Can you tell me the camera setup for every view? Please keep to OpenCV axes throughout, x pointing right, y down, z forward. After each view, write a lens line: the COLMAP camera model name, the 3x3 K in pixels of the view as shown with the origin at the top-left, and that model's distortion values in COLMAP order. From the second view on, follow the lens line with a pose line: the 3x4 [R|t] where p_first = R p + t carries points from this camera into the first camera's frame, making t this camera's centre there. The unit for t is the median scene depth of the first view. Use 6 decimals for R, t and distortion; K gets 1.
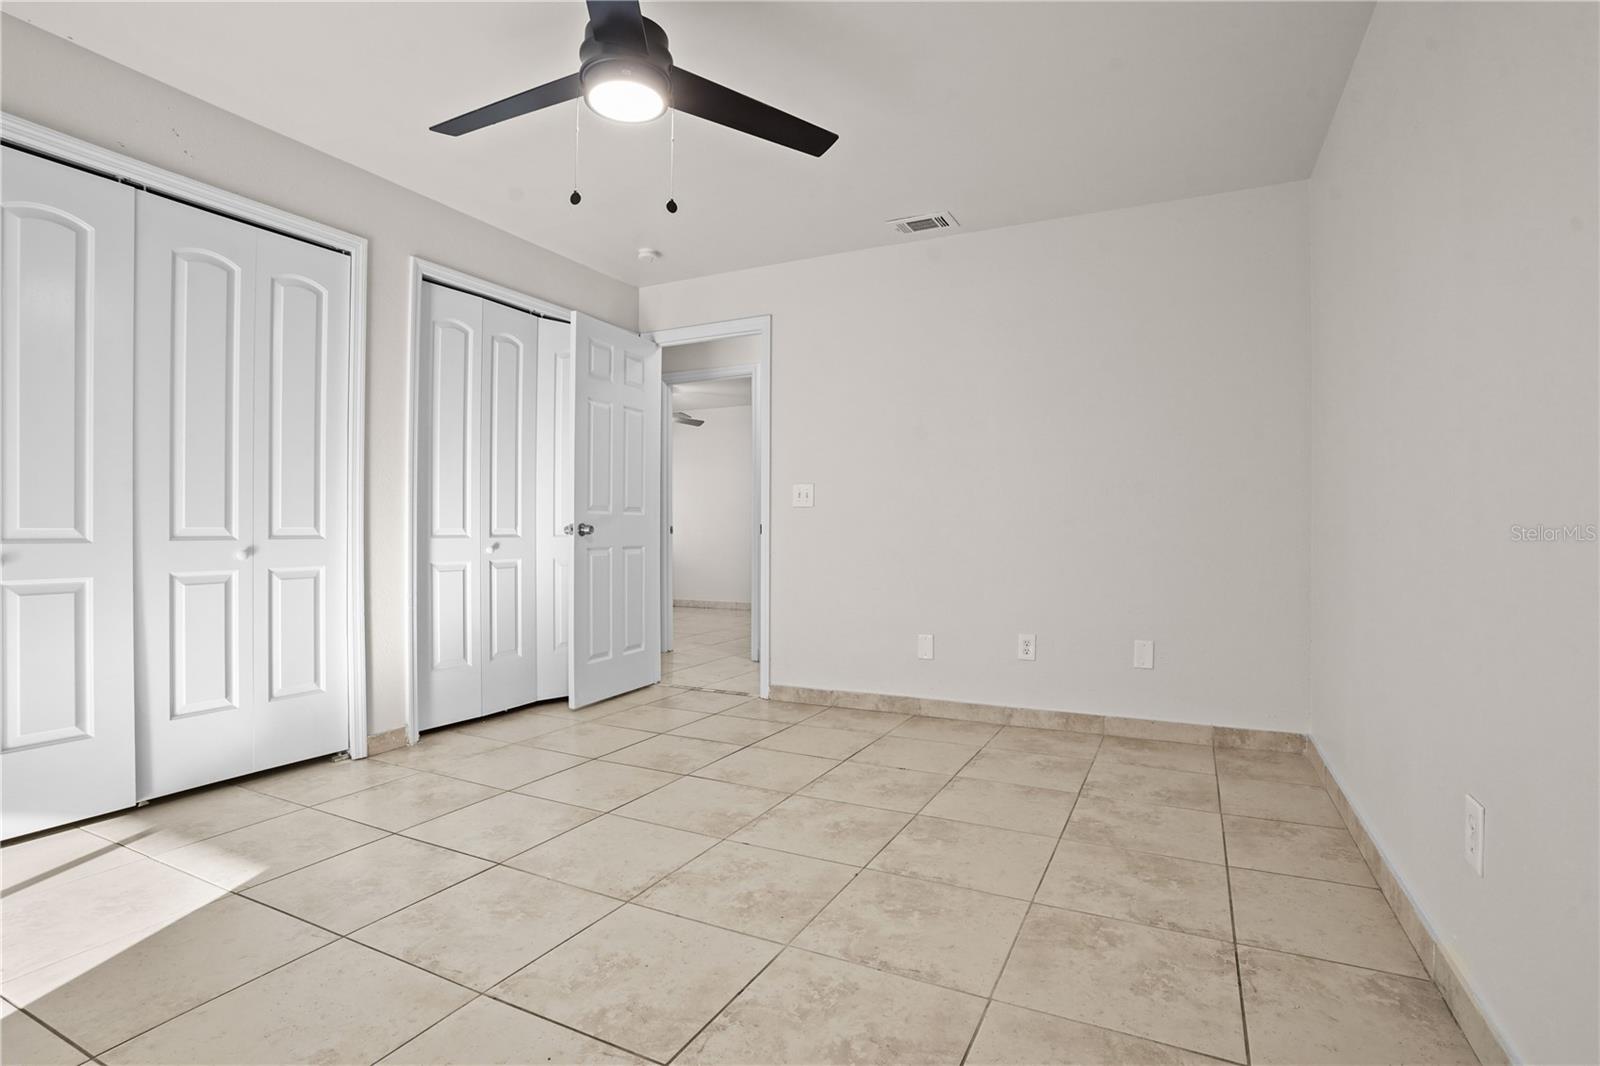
lens RADIAL K [[782.7, 0, 800.0], [0, 782.7, 533.0], [0, 0, 1]] dist [-0.087345, 0.042664]
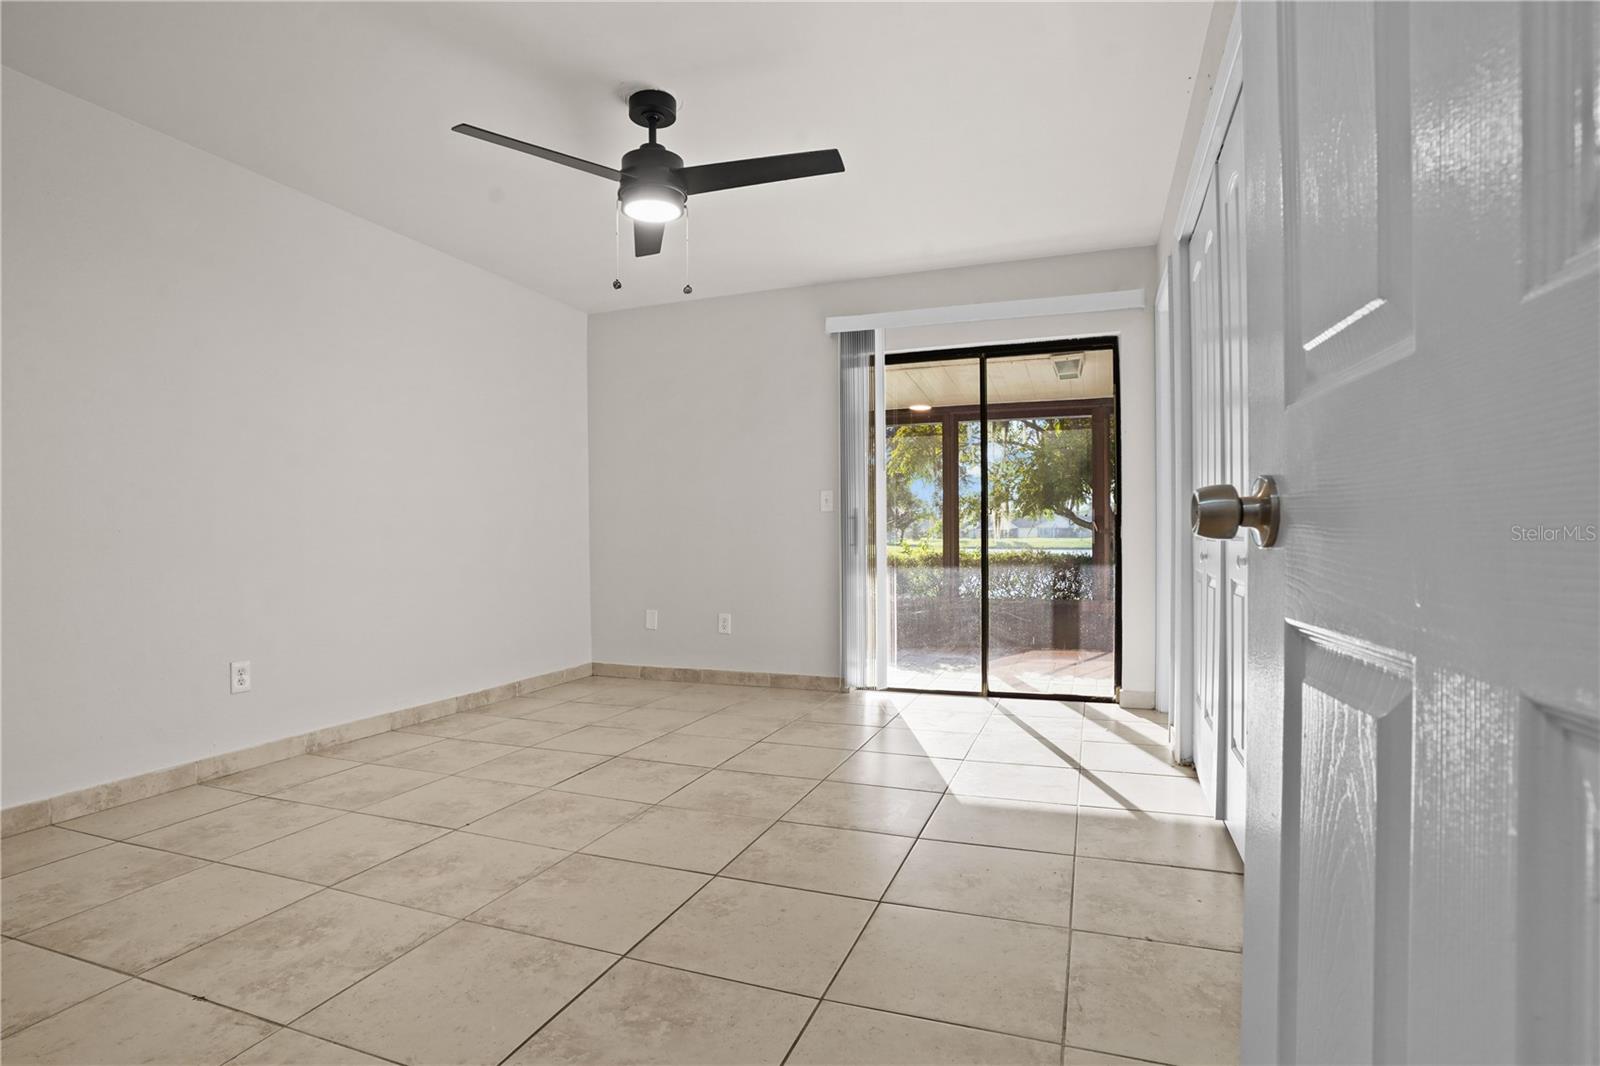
lens RADIAL K [[782.7, 0, 800.0], [0, 782.7, 533.0], [0, 0, 1]] dist [-0.087345, 0.042664]
pose [[-0.992877, 0.005025, -0.119038, -0.291365], [0.005692, 0.999970, -0.005263, 0.003744], [0.119008, -0.005903, -0.992876, 2.186308]]
